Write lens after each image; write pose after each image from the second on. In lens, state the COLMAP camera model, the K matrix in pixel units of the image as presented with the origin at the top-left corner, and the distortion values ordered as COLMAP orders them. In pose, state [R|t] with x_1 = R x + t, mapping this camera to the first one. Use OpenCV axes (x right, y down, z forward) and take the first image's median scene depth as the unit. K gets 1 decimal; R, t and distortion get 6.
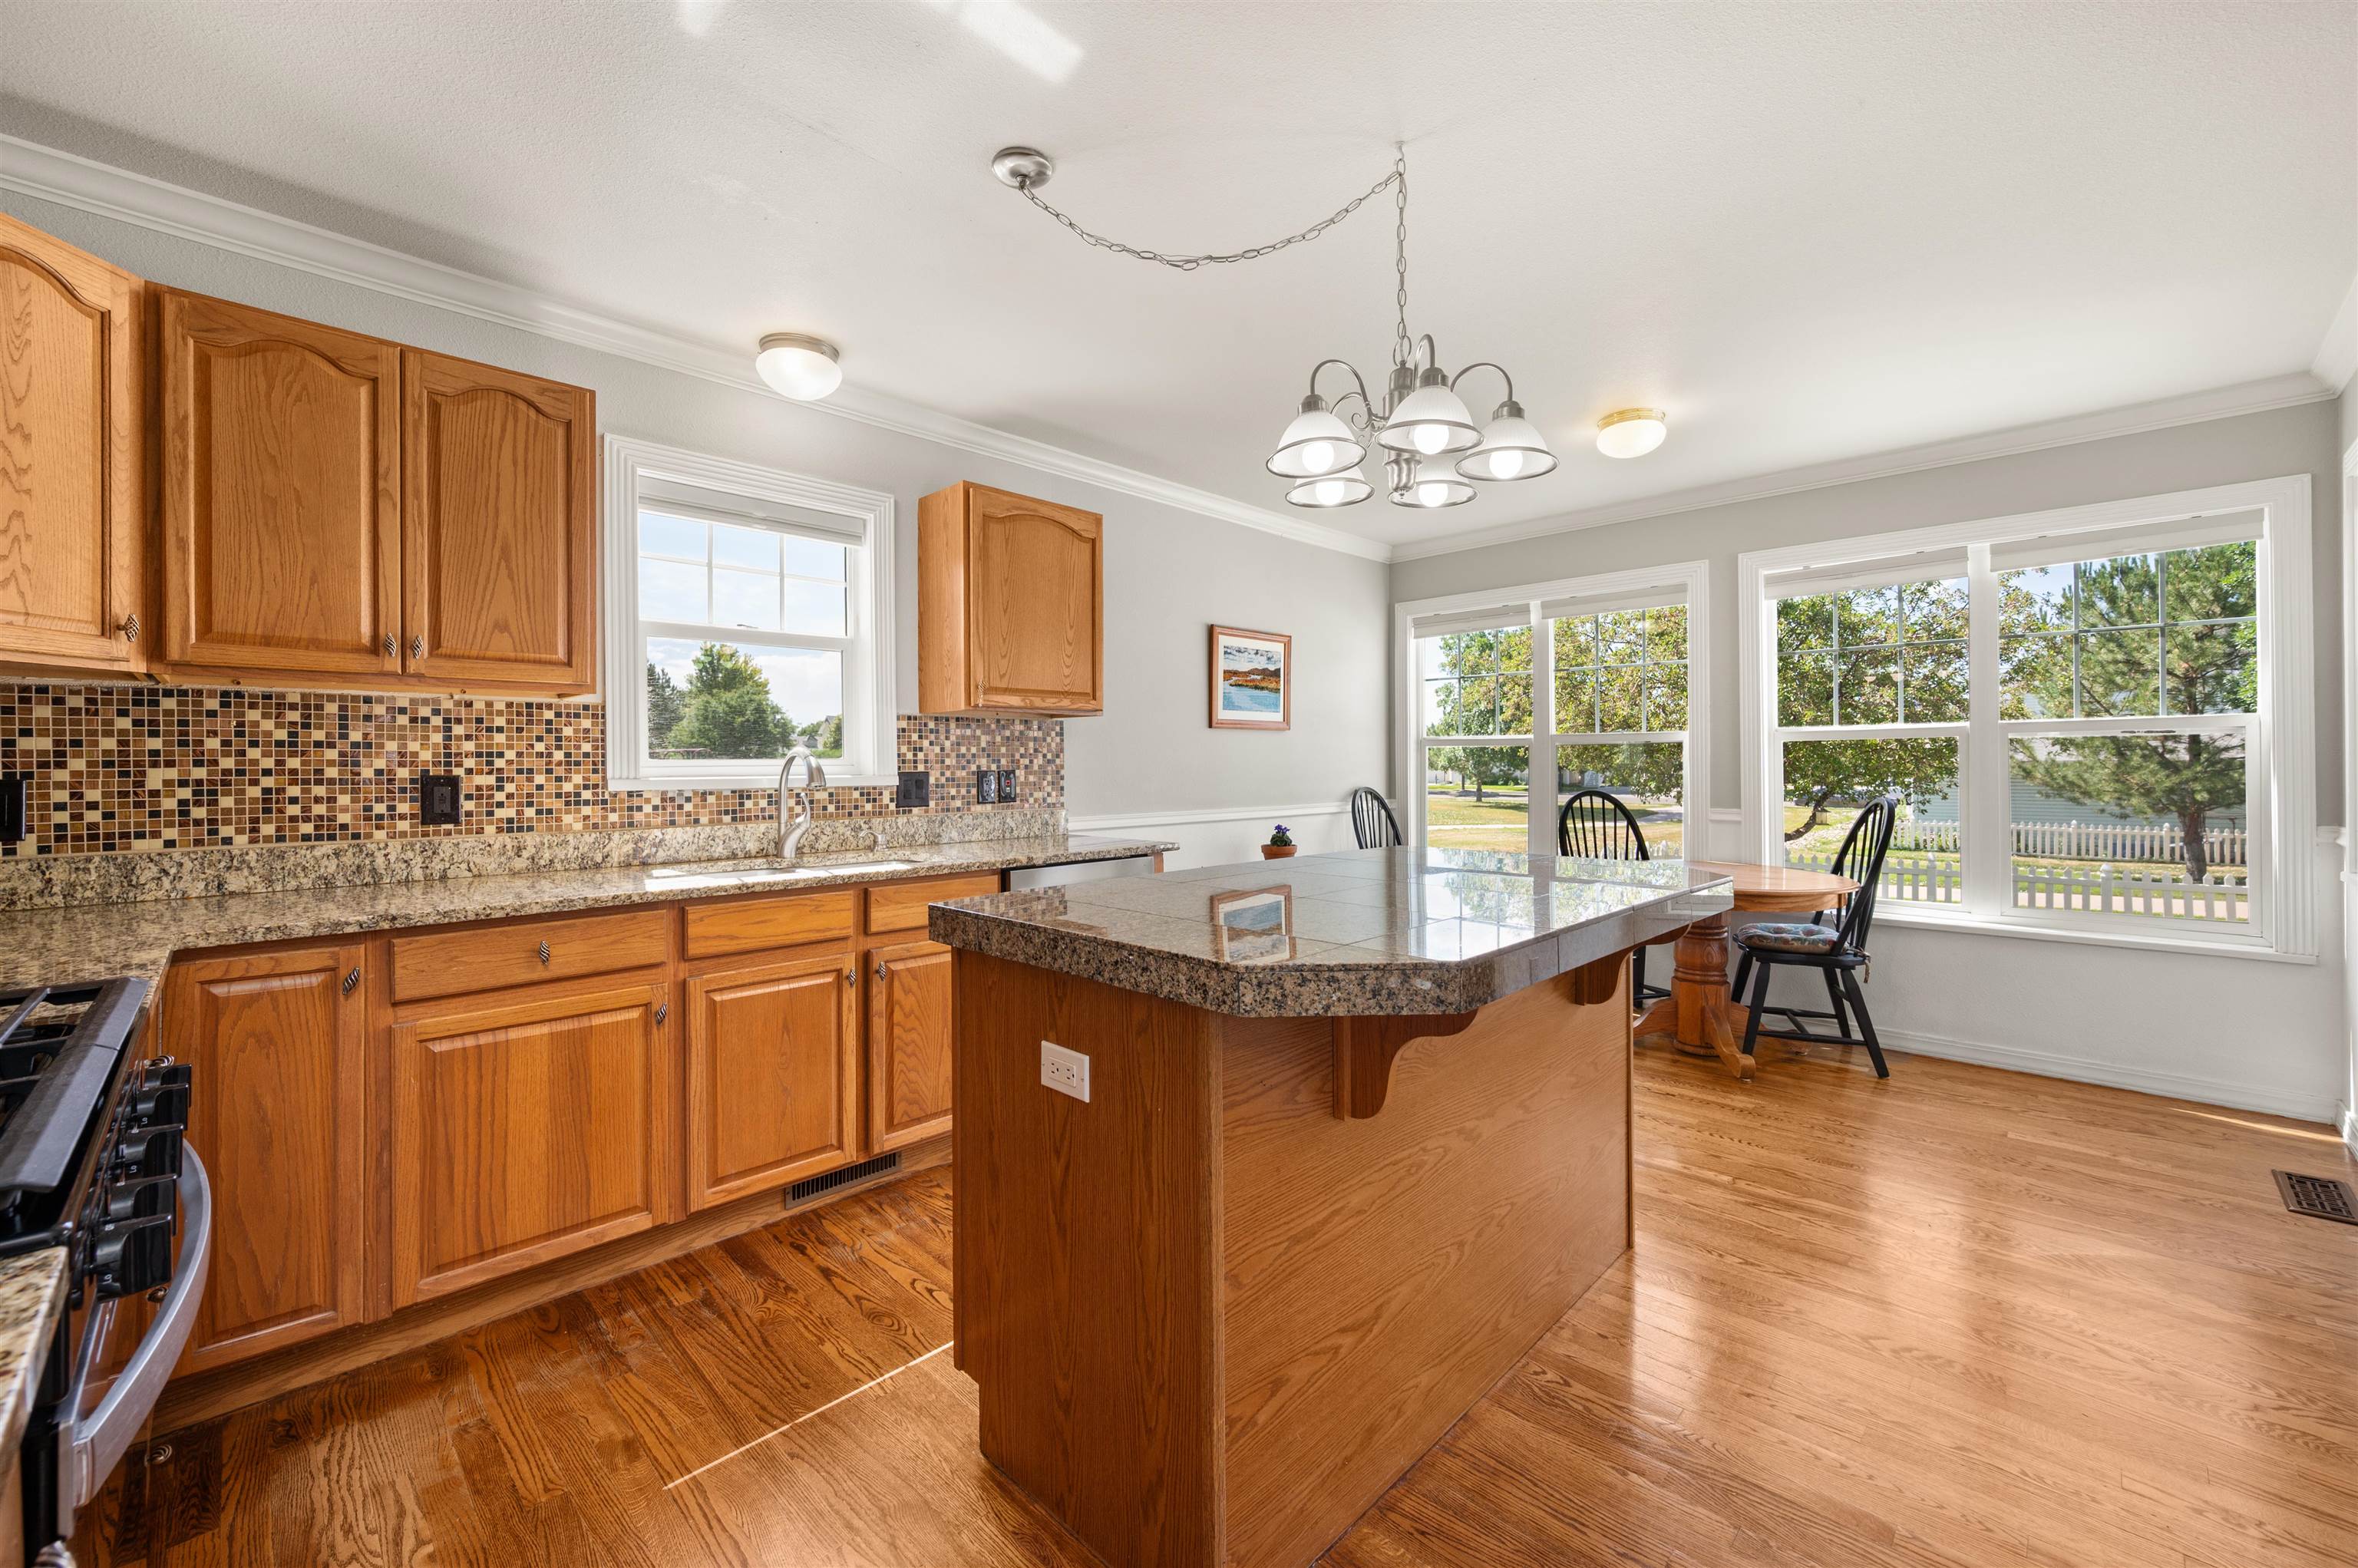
lens RADIAL K [[929.9, 0, 1177.6], [0, 929.9, 765.0], [0, 0, 1]] dist [-0.001722, -0.000894]
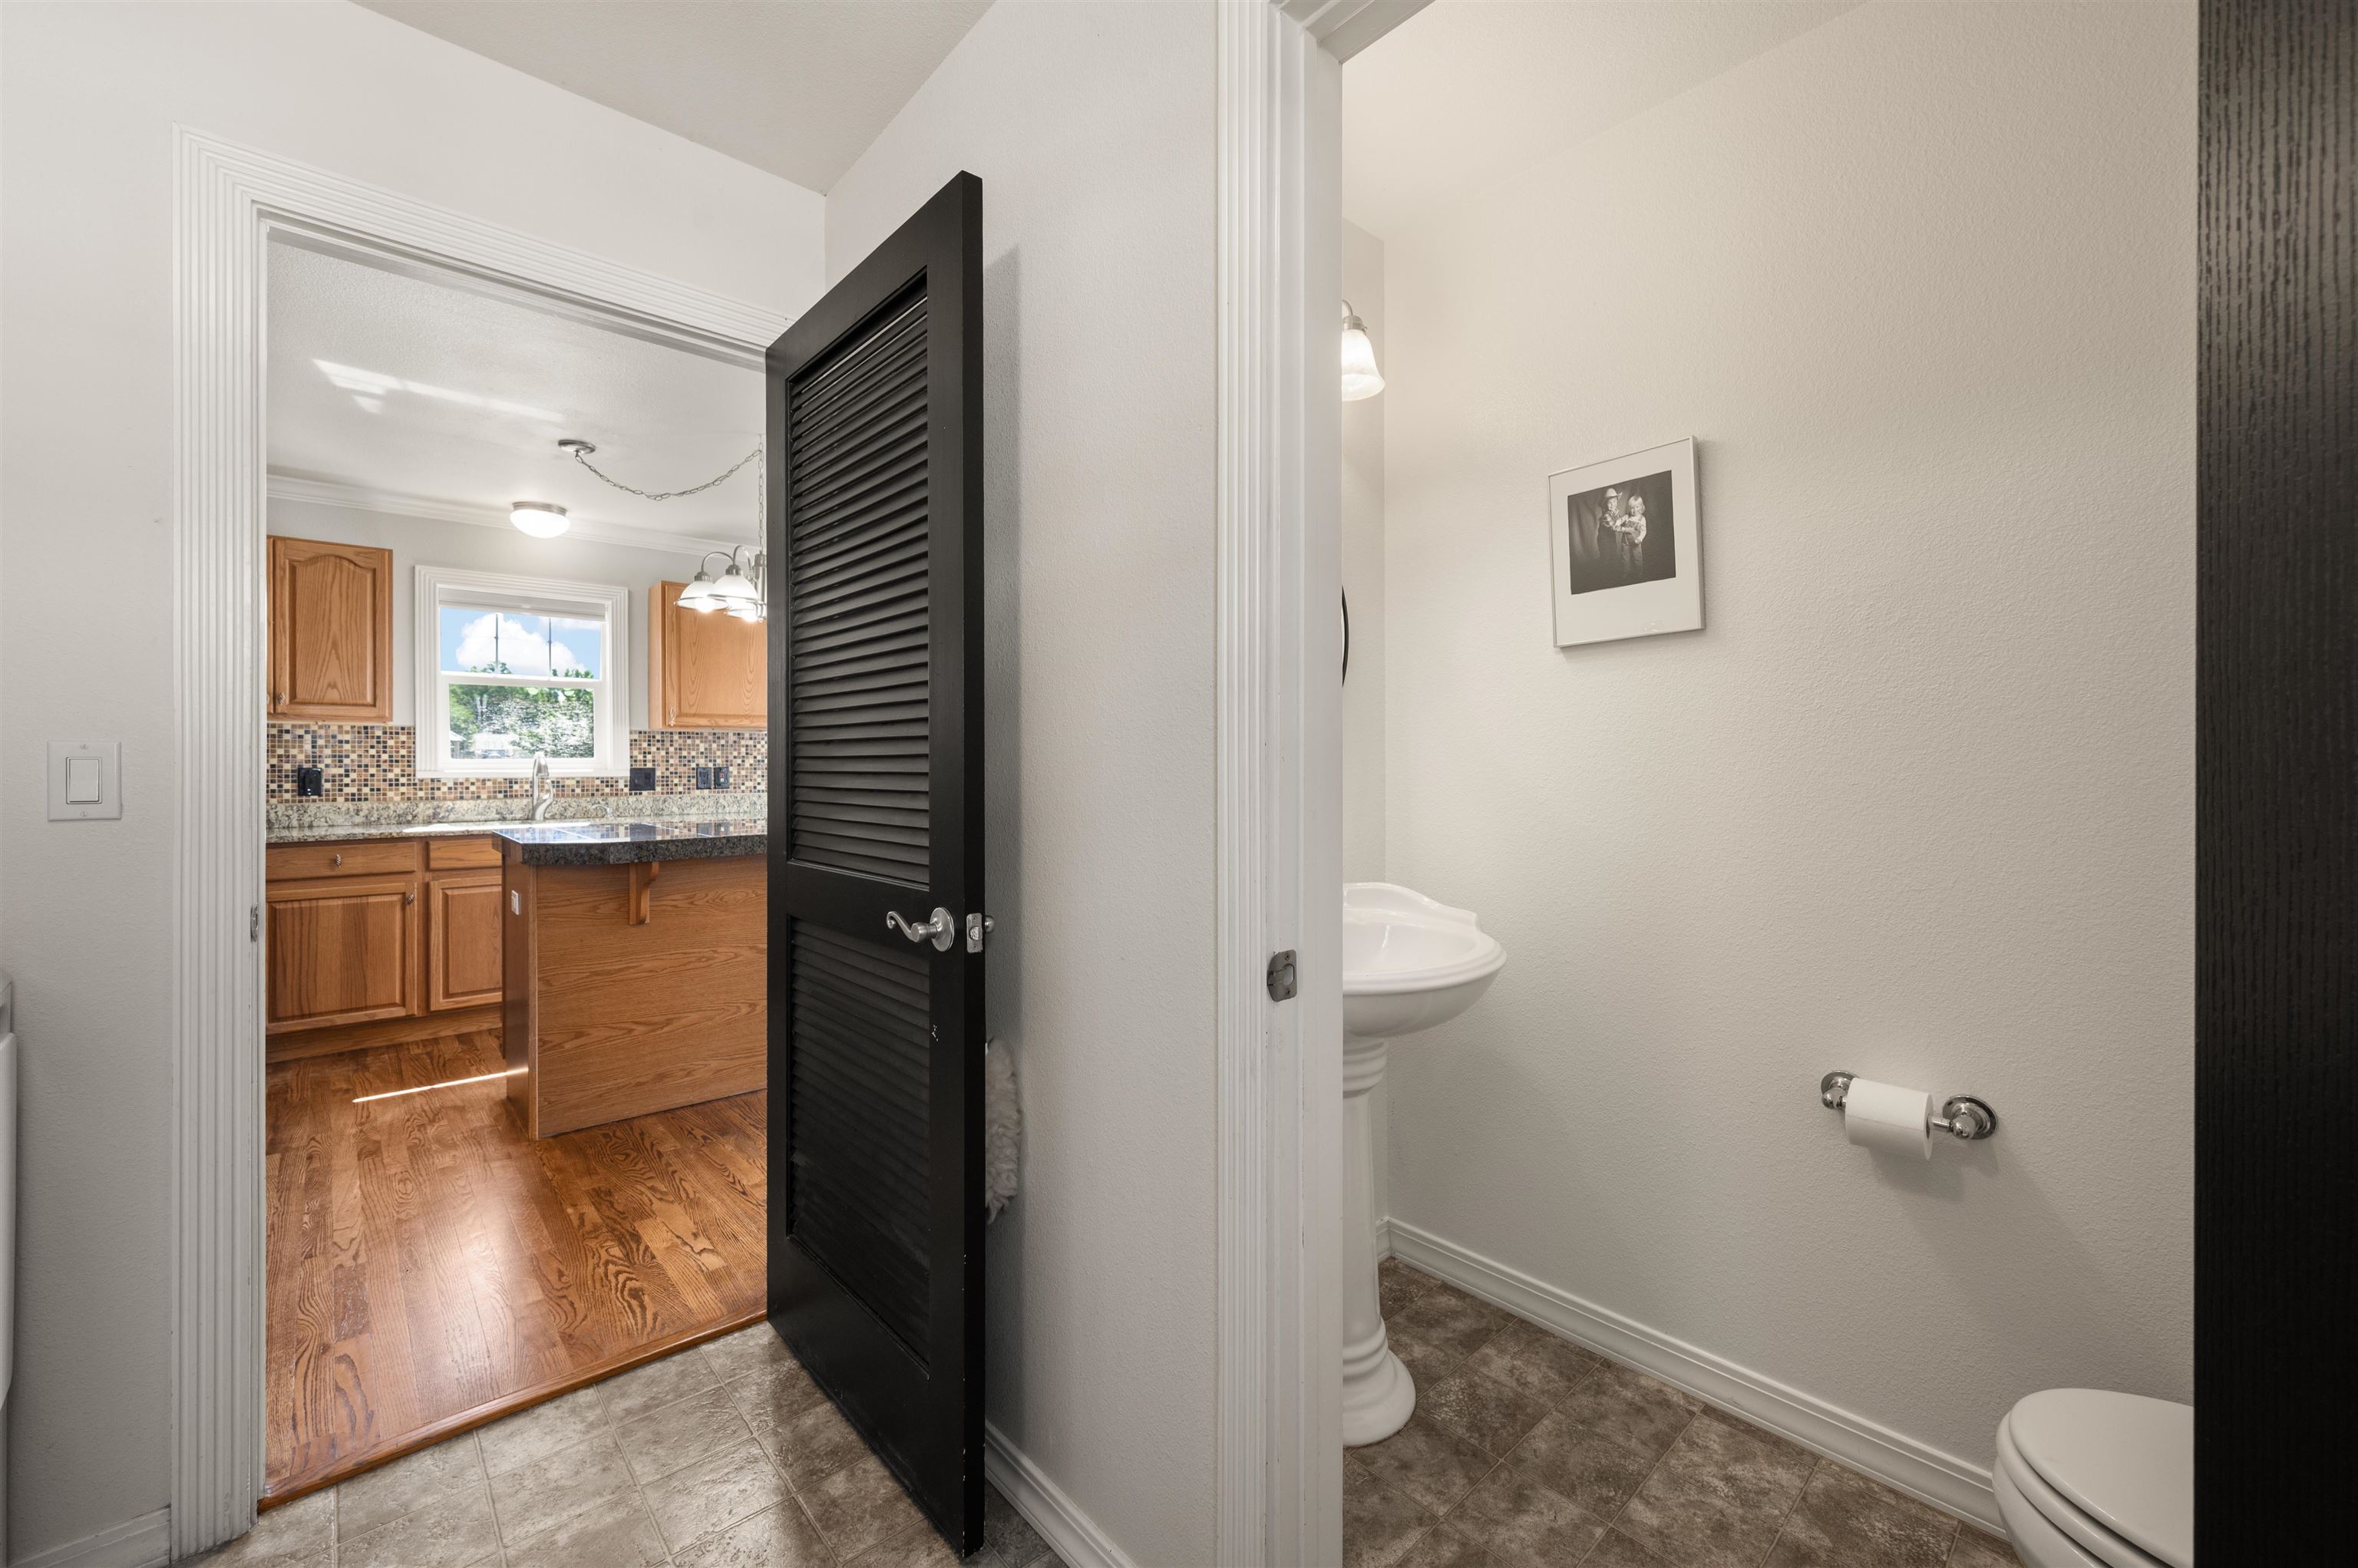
lens RADIAL K [[929.9, 0, 1177.6], [0, 929.9, 765.0], [0, 0, 1]] dist [-0.001722, -0.000894]
pose [[0.998492, 0.002585, -0.054835, 0.878273], [-0.002639, 0.999996, -0.000907, 0.002558], [0.054833, 0.001050, 0.998495, -0.619364]]
